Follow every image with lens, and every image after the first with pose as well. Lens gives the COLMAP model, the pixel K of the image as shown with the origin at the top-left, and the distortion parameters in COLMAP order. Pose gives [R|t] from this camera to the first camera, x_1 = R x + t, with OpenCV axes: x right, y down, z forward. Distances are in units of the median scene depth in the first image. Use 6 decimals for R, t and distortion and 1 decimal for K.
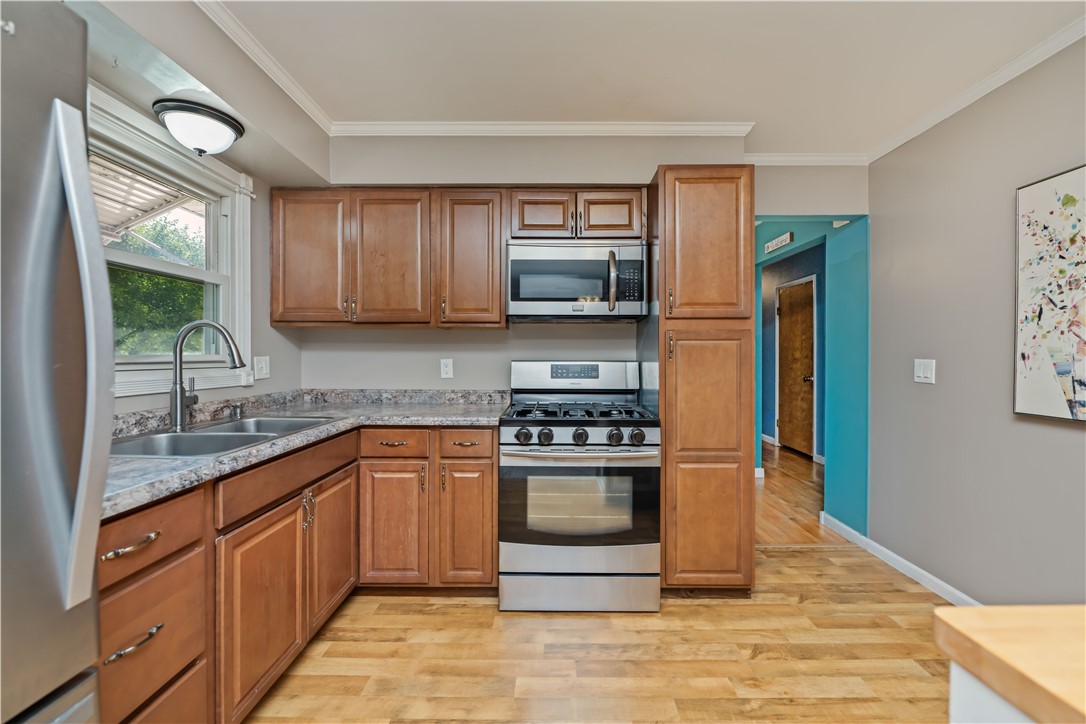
lens RADIAL K [[440.8, 0, 559.3], [0, 440.8, 355.9], [0, 0, 1]] dist [-0.002269, -0.000398]
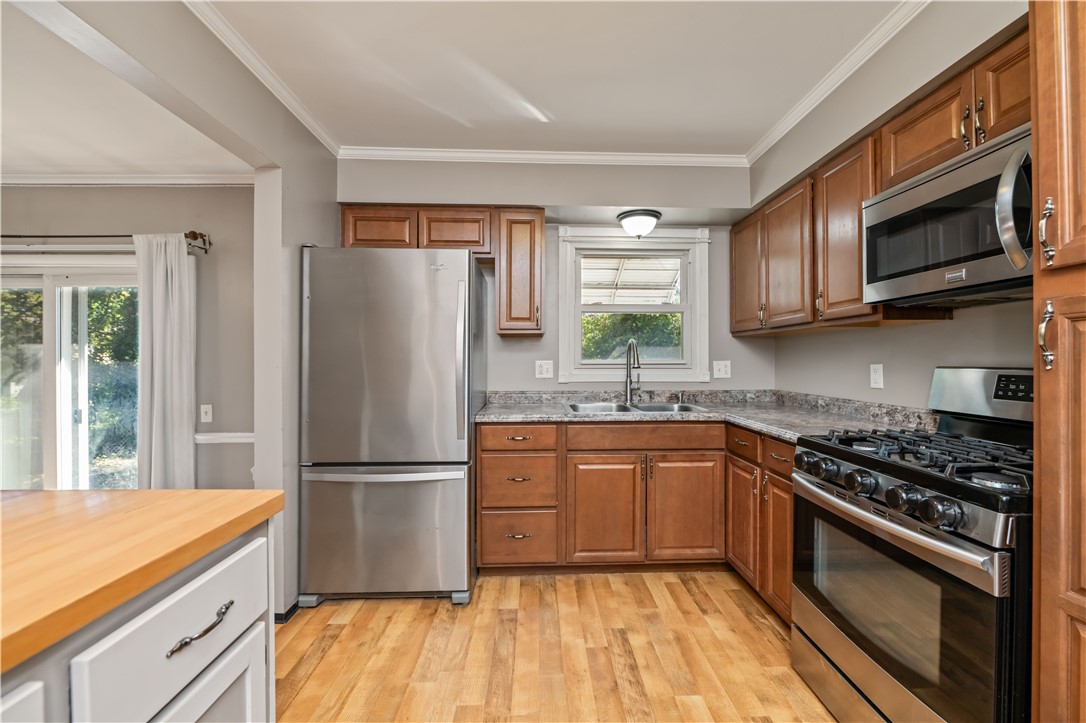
lens RADIAL K [[440.8, 0, 547.3], [0, 440.8, 362.4], [0, 0, 1]] dist [-0.002269, -0.000398]
pose [[0.009547, 0.001689, -0.999953, 0.798387], [0.005195, 0.999985, 0.001739, 0.000512], [0.999941, -0.005211, 0.009538, 0.615289]]
